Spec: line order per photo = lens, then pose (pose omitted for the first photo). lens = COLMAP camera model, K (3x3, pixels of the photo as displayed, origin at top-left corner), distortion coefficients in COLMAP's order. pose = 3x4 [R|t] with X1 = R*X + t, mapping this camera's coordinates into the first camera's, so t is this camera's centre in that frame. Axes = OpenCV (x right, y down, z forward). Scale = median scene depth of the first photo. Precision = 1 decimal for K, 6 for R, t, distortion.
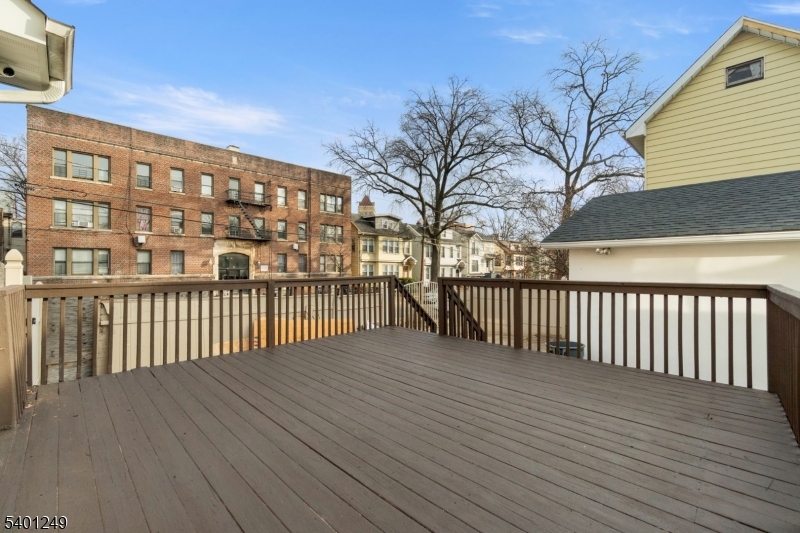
lens RADIAL K [[344.6, 0, 398.9], [0, 344.6, 266.4], [0, 0, 1]] dist [-0.003692, 0.000102]
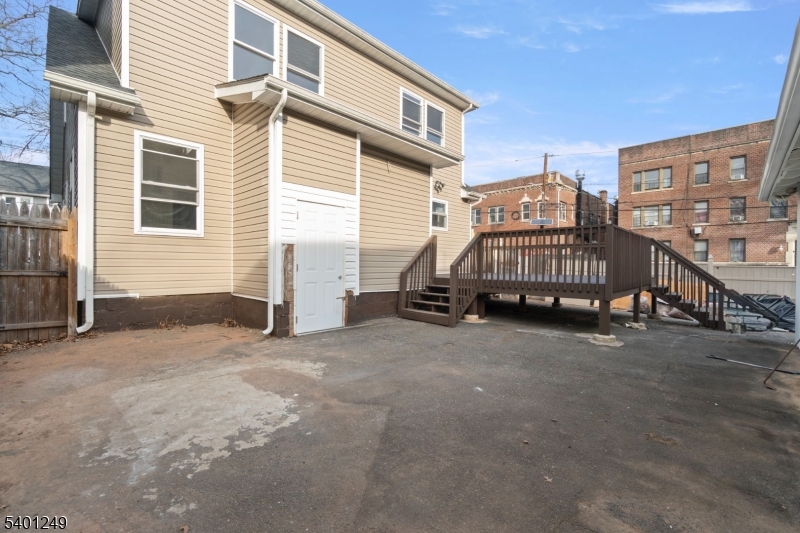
lens RADIAL K [[344.6, 0, 398.8], [0, 344.6, 264.6], [0, 0, 1]] dist [-0.003692, 0.000102]
pose [[0.032542, 0.003552, -0.999464, 0.324174], [-0.002013, 0.999992, 0.003488, 0.029268], [0.999468, 0.001898, 0.032549, -0.019361]]
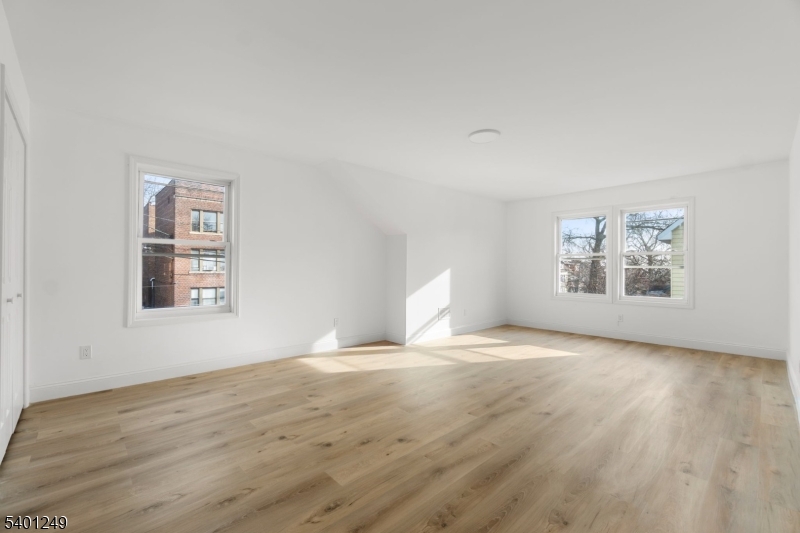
lens RADIAL K [[344.6, 0, 399.7], [0, 344.6, 266.8], [0, 0, 1]] dist [-0.003692, 0.000102]
pose [[0.999822, 0.002333, -0.018747, -0.173592], [-0.002468, 0.999971, -0.007193, -0.101976], [0.018729, 0.007238, 0.999798, -0.205024]]
